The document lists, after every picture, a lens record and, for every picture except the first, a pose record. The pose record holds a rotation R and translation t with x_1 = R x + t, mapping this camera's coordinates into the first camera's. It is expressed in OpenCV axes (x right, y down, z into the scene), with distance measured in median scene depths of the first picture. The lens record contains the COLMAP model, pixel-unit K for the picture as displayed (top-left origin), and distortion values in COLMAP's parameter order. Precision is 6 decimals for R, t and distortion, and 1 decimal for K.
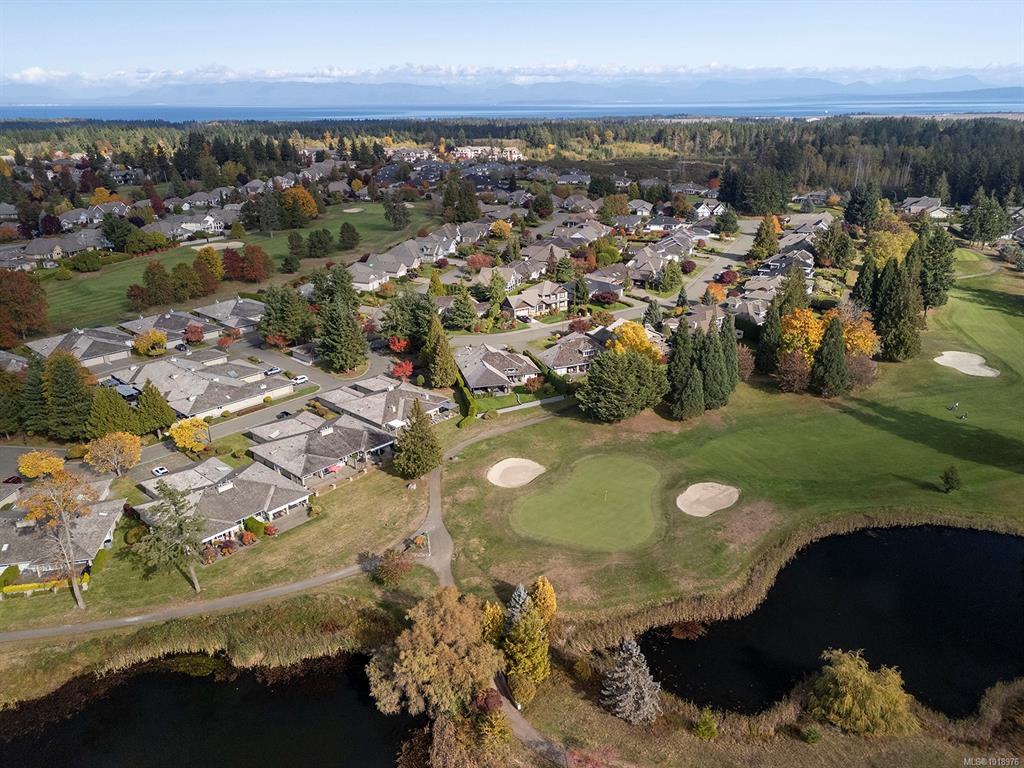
lens RADIAL K [[747.7, 0, 512.0], [0, 747.7, 384.0], [0, 0, 1]] dist [0.083090, -0.077818]
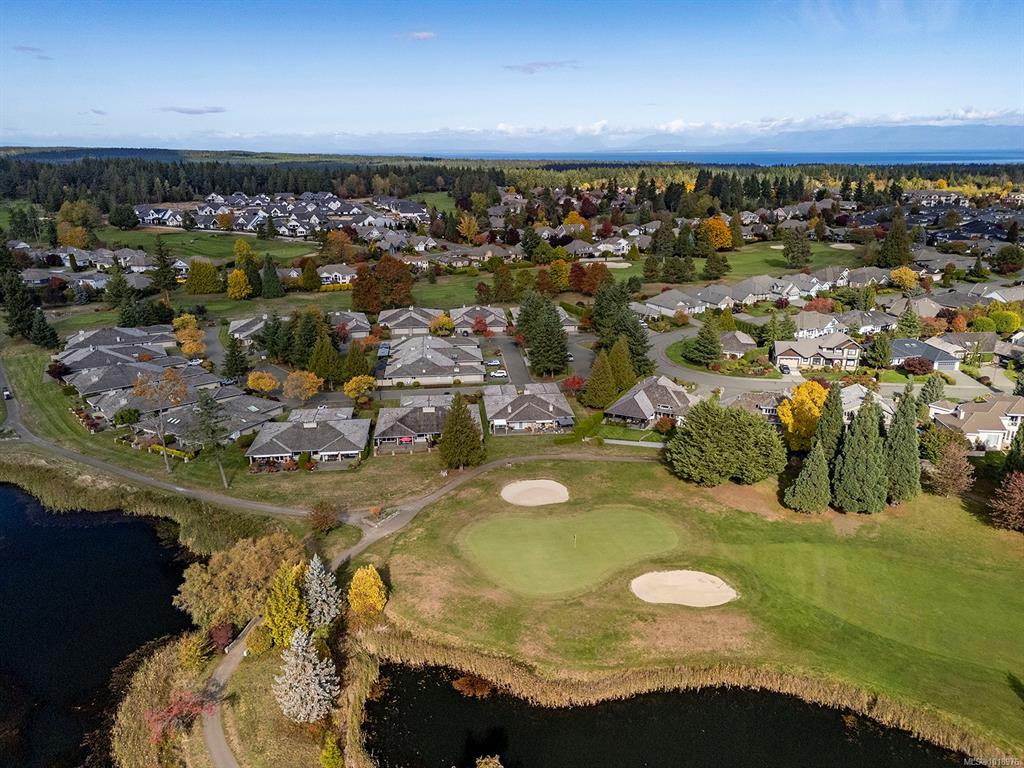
lens RADIAL K [[747.7, 0, 512.0], [0, 747.7, 384.0], [0, 0, 1]] dist [0.083090, -0.077818]
pose [[0.747176, 0.203266, -0.632780, 0.443981], [-0.237009, 0.970979, 0.032048, -0.031364], [0.620930, 0.126029, 0.773668, 0.181467]]
